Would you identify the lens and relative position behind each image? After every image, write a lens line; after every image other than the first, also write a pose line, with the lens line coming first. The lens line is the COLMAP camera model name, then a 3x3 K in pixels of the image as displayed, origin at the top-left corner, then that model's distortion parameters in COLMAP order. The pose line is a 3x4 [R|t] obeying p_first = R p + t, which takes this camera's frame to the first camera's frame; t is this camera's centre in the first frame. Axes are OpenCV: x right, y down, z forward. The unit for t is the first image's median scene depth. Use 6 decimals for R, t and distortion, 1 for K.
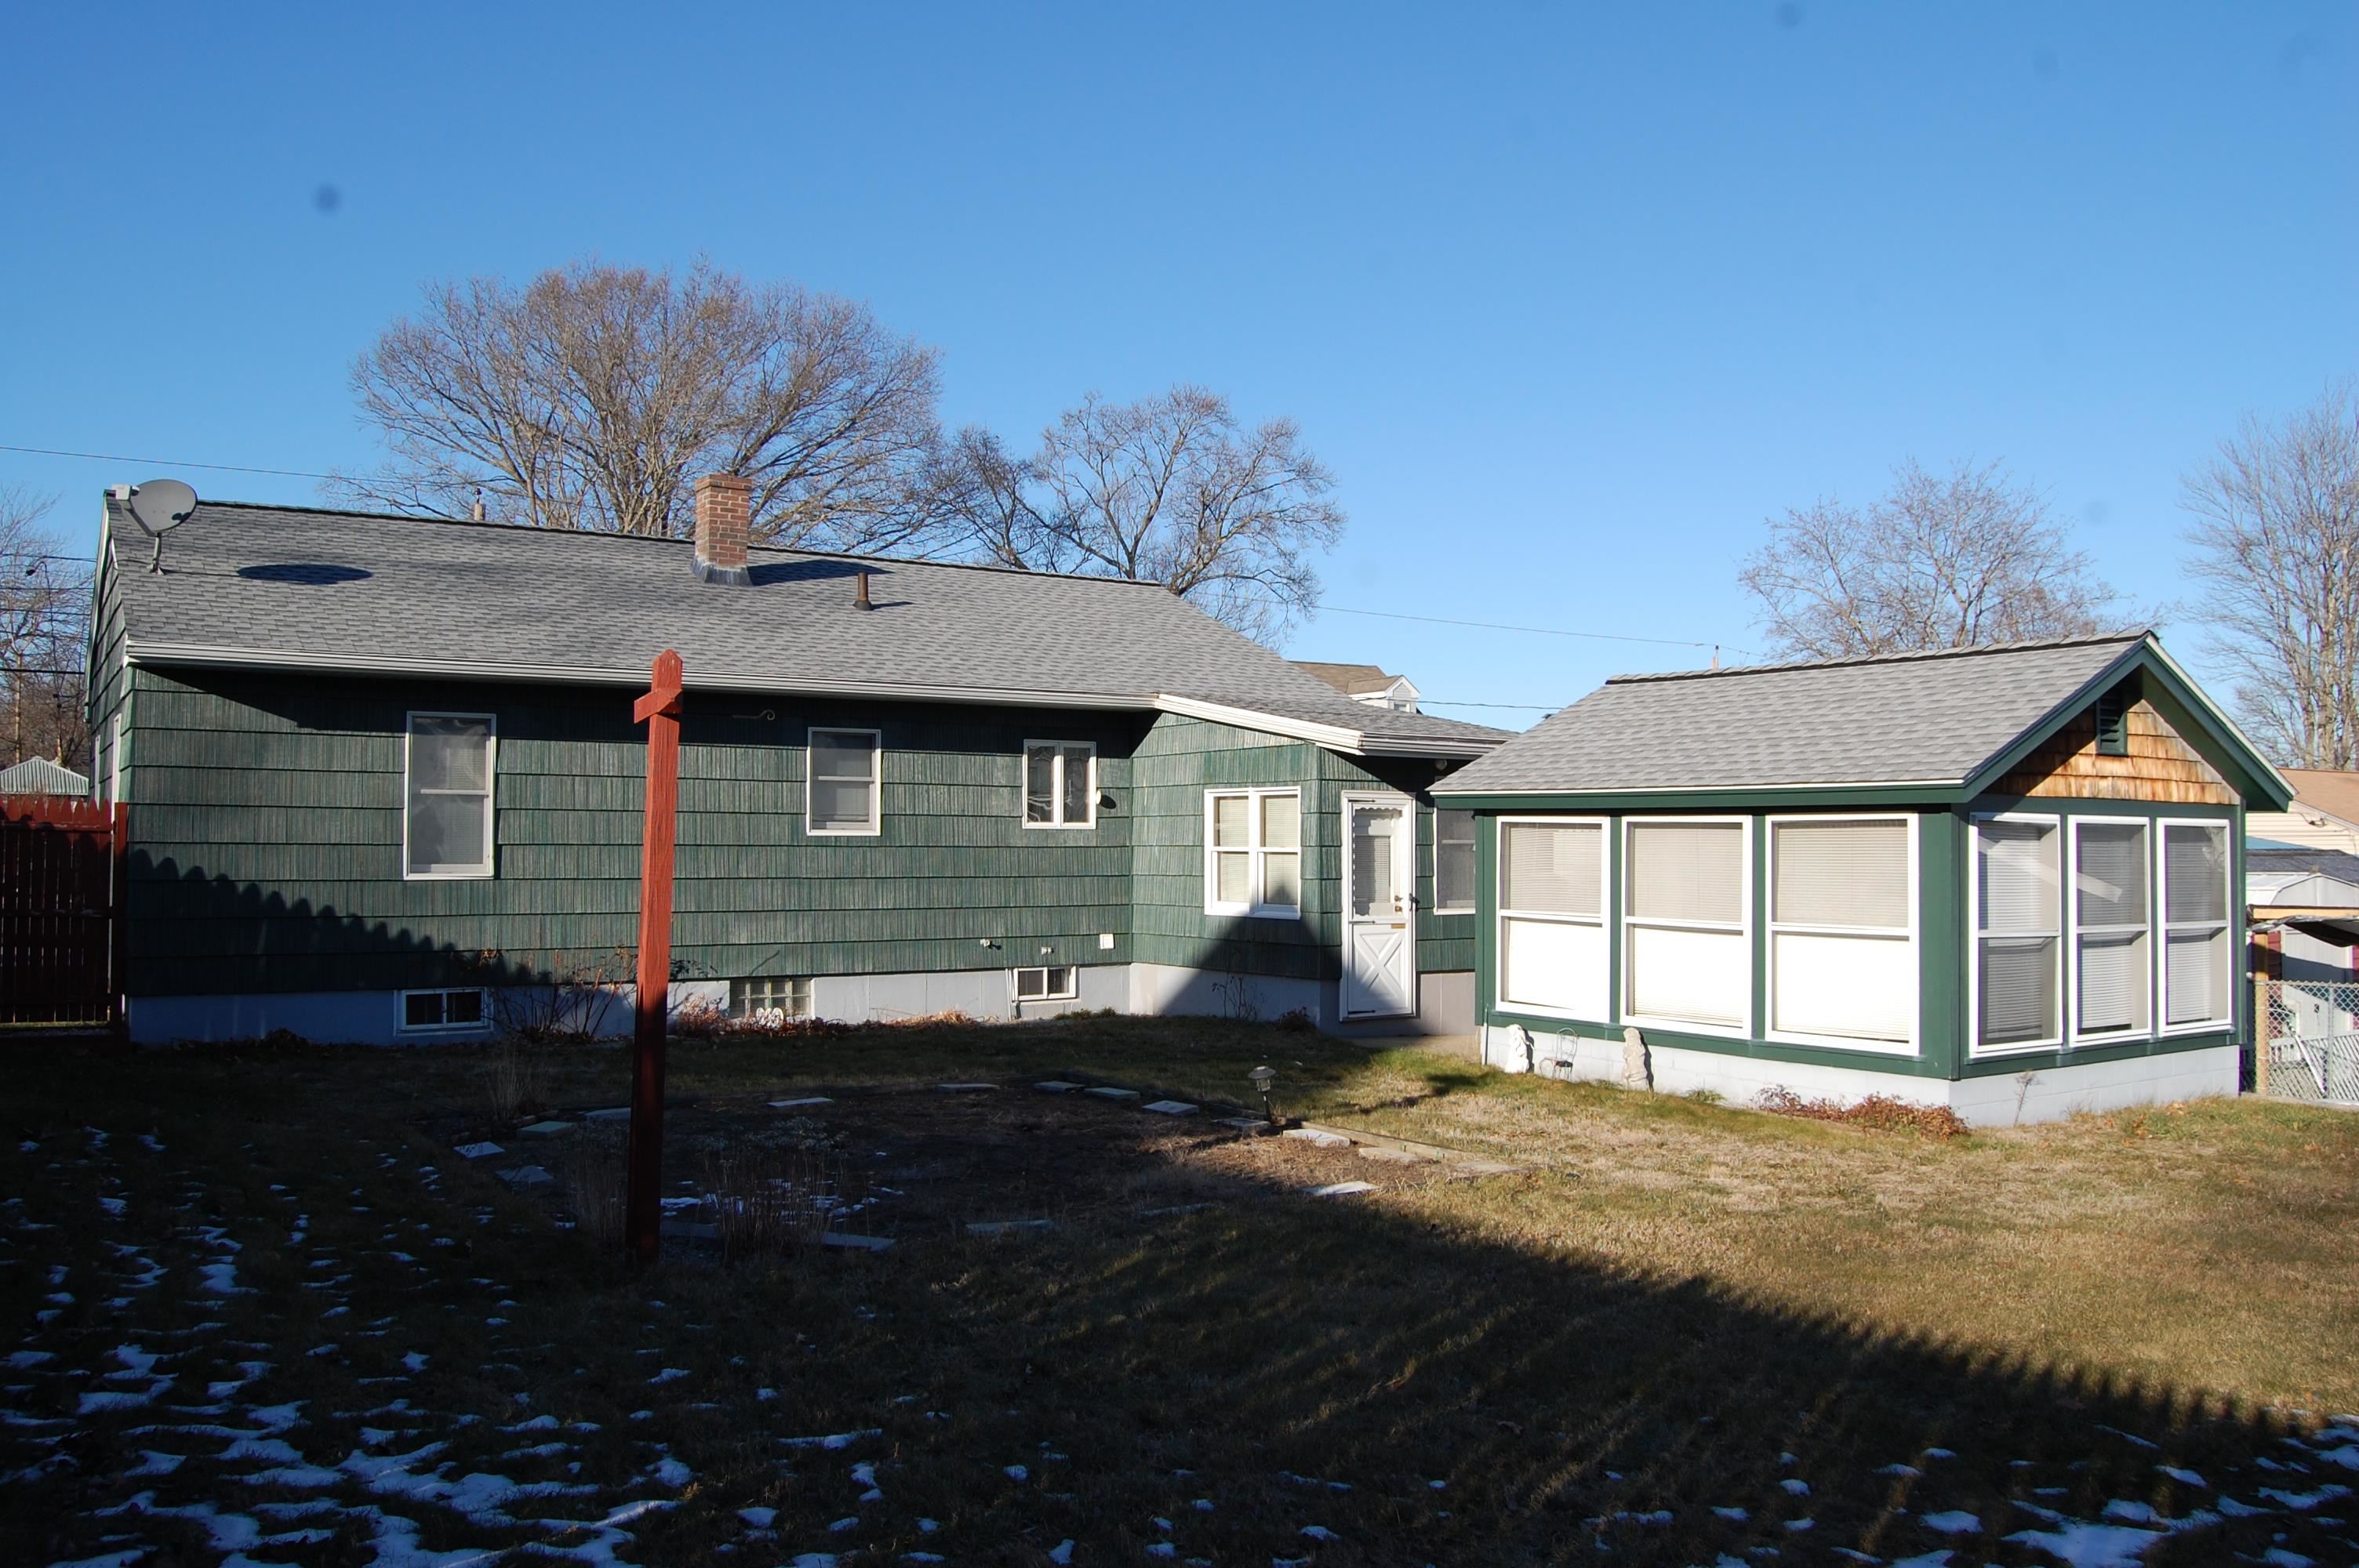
lens RADIAL K [[1898.2, 0, 1223.6], [0, 1898.2, 789.0], [0, 0, 1]] dist [-0.005768, 0.000577]
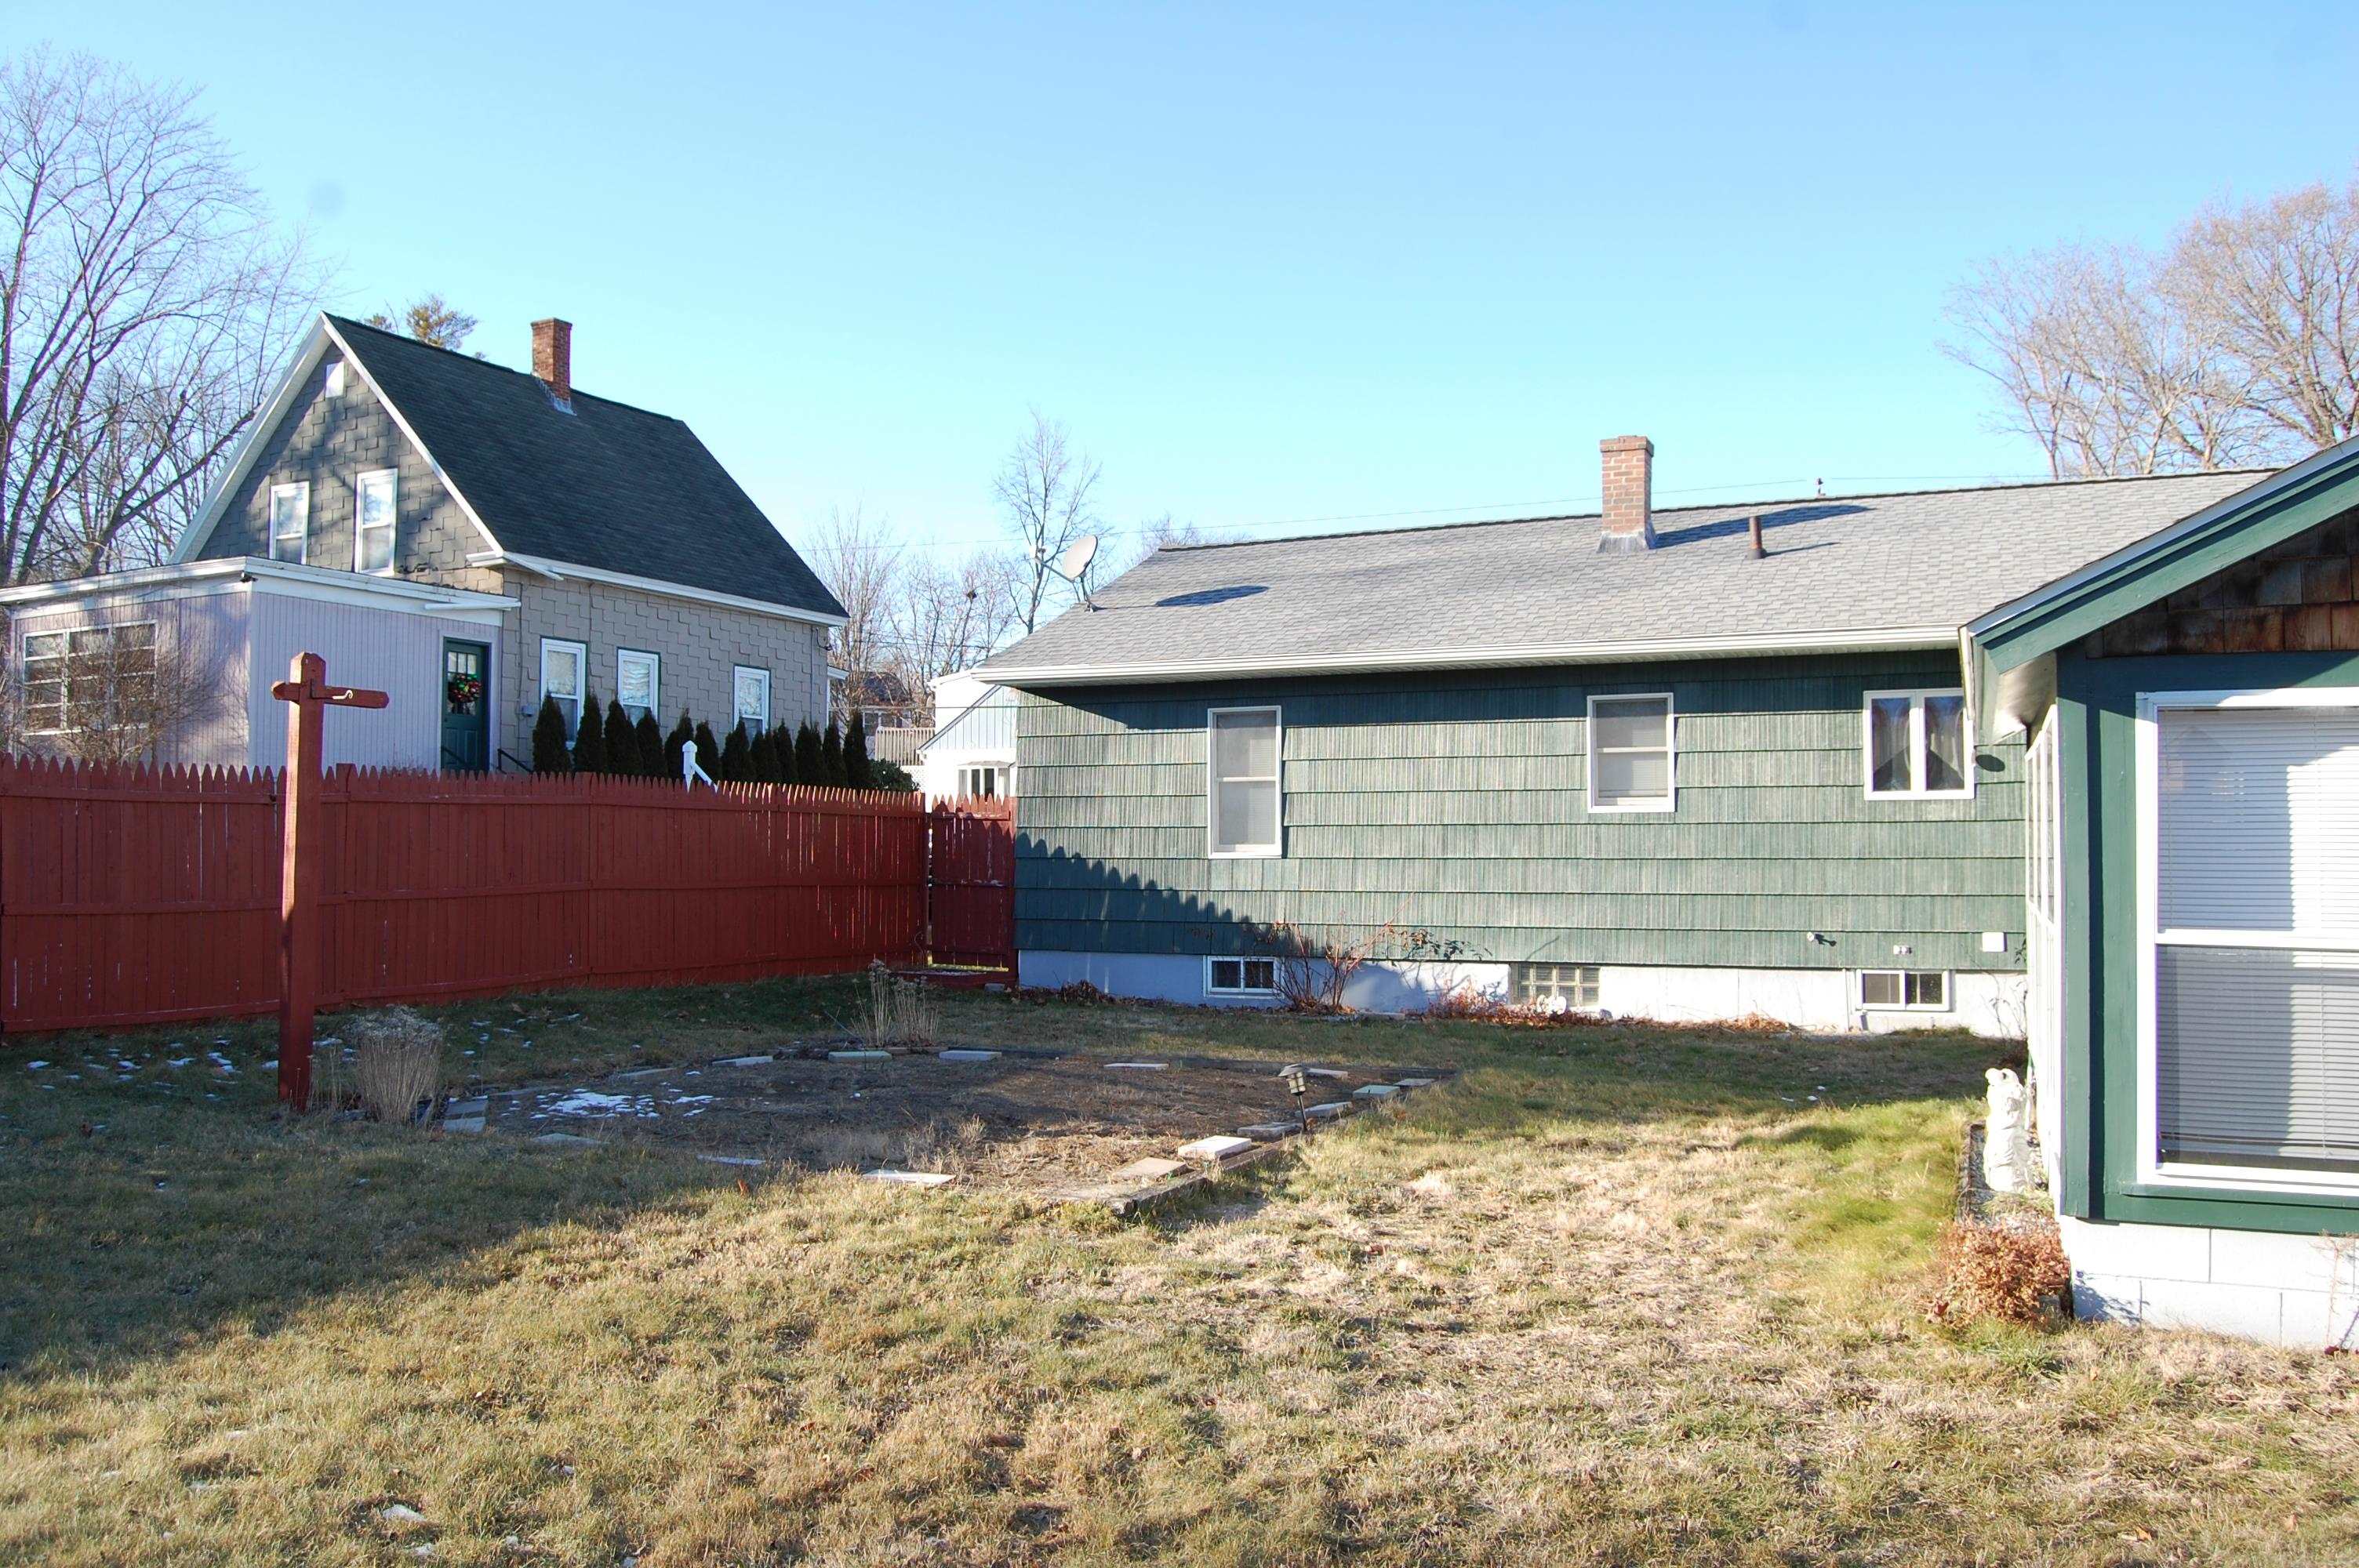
lens RADIAL K [[1898.2, 0, 1223.6], [0, 1898.2, 789.0], [0, 0, 1]] dist [-0.005768, 0.000577]
pose [[0.551347, -0.032345, -0.833649, 0.466419], [0.030619, 0.999359, -0.018523, 0.025062], [0.833714, -0.015313, 0.551984, 0.347505]]
